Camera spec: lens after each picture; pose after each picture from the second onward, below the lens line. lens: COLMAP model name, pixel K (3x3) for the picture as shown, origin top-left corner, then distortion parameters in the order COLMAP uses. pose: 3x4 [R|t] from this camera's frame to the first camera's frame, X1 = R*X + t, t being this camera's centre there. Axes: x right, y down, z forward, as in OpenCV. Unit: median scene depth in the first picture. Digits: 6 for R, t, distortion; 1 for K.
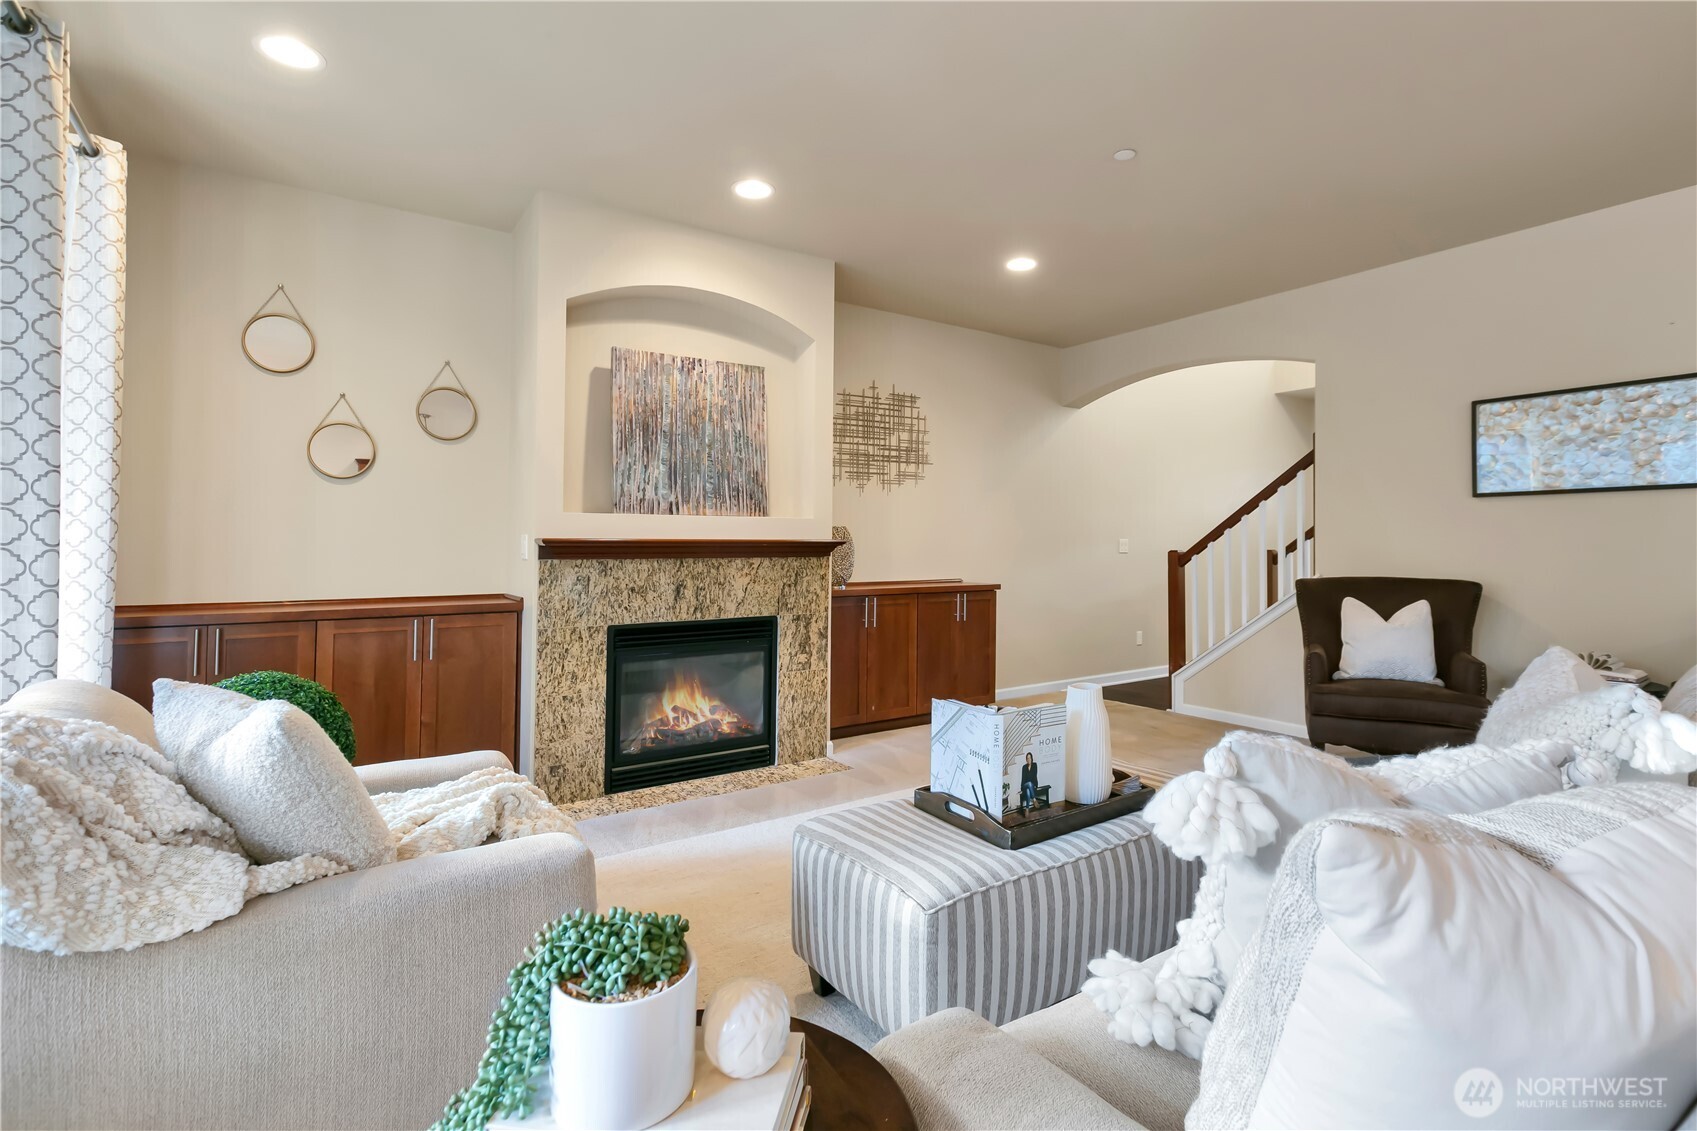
lens RADIAL K [[790.2, 0, 873.8], [0, 790.2, 540.0], [0, 0, 1]] dist [-0.000243, 0.000089]
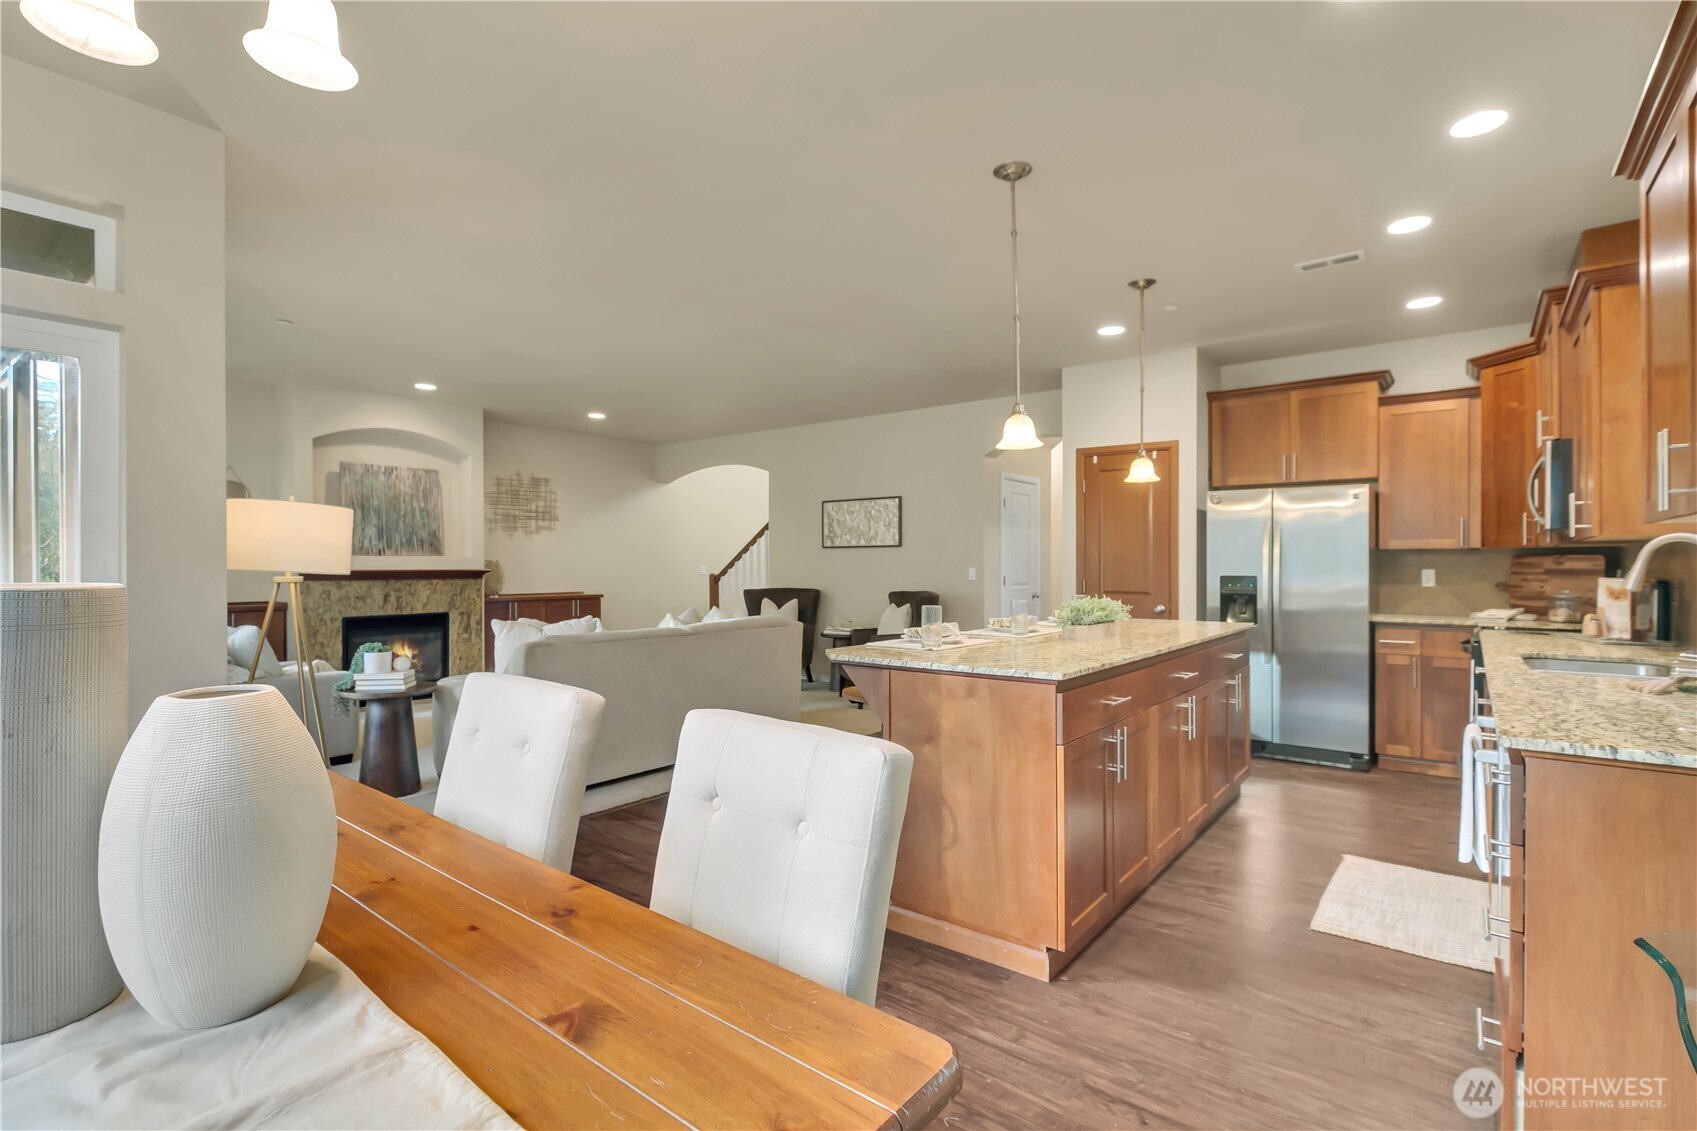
lens RADIAL K [[767.9, 0, 847.1], [0, 767.9, 592.8], [0, 0, 1]] dist [0.001139, 0.000207]
pose [[0.954065, -0.008878, 0.299467, 0.214611], [-0.004540, 0.999018, 0.044083, -0.027389], [-0.299564, -0.043418, 0.953088, -0.910447]]
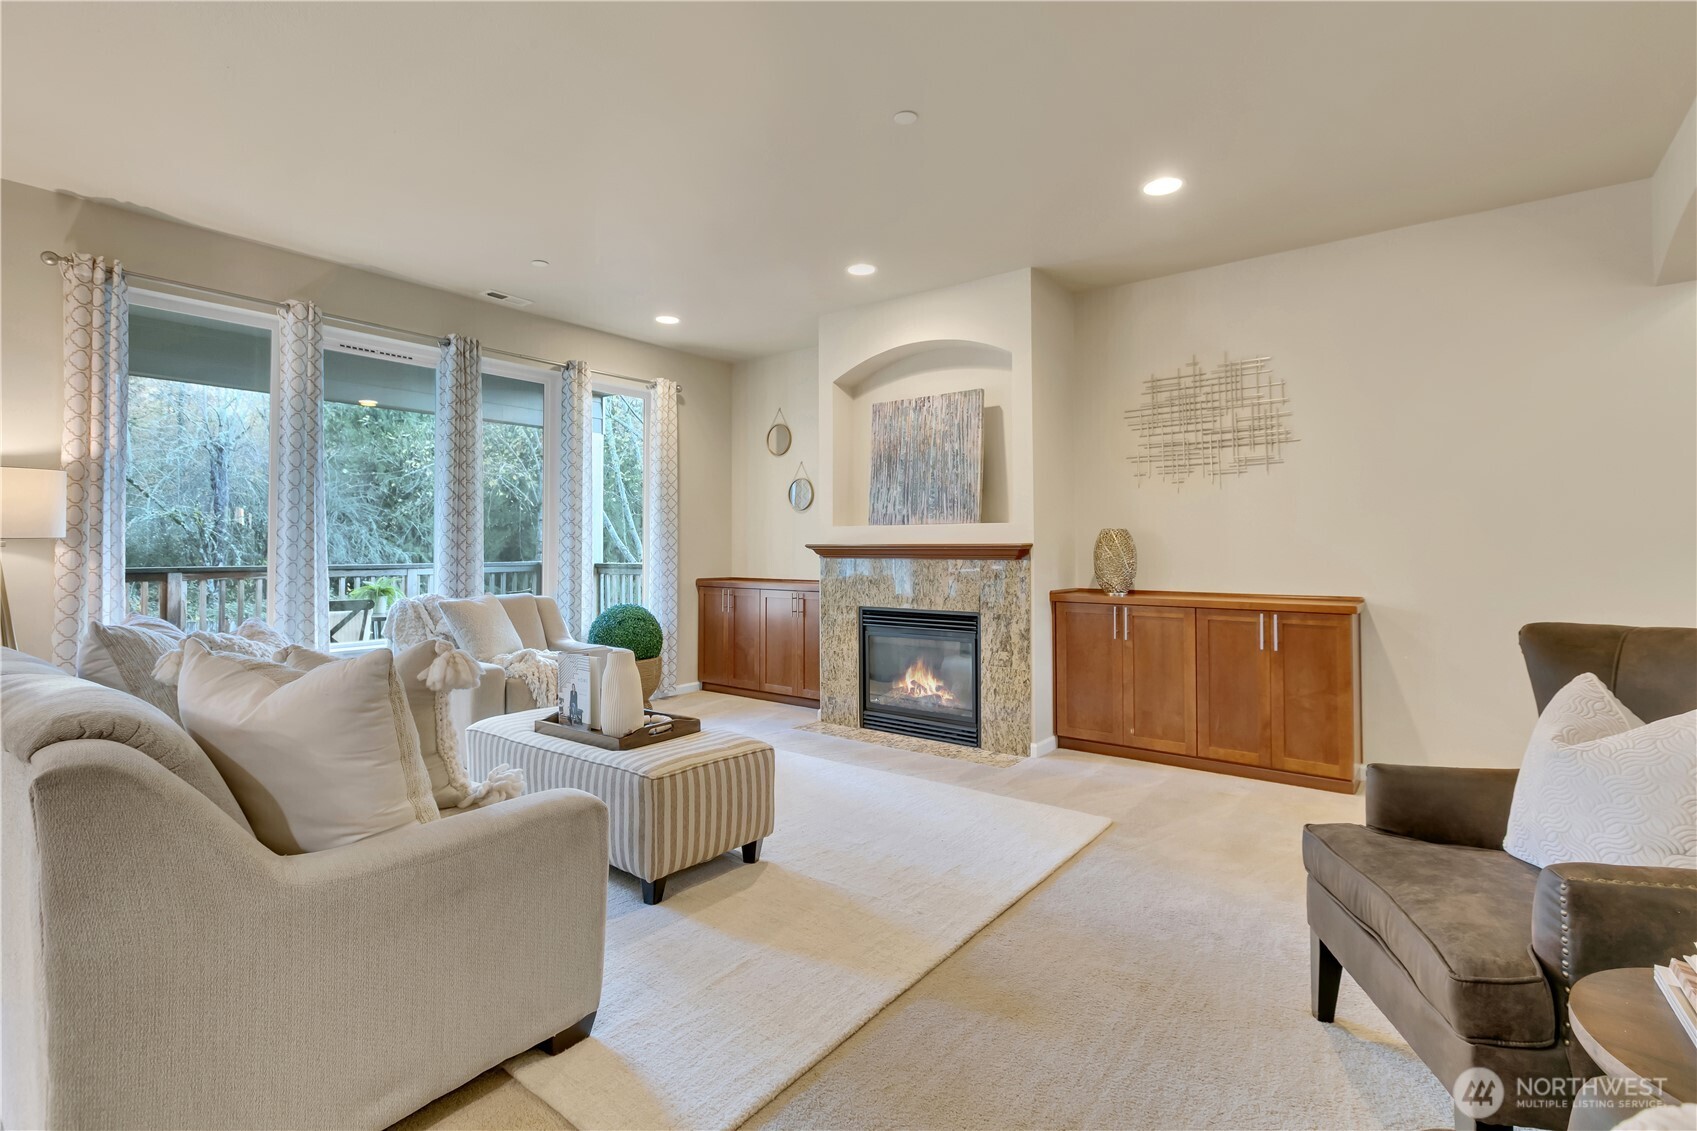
lens RADIAL K [[790.2, 0, 873.8], [0, 790.2, 540.0], [0, 0, 1]] dist [-0.000243, 0.000089]
pose [[0.325050, -0.011748, -0.945624, 0.871707], [0.003577, 0.999931, -0.011193, 0.006246], [0.945690, 0.000256, 0.325070, 0.502578]]
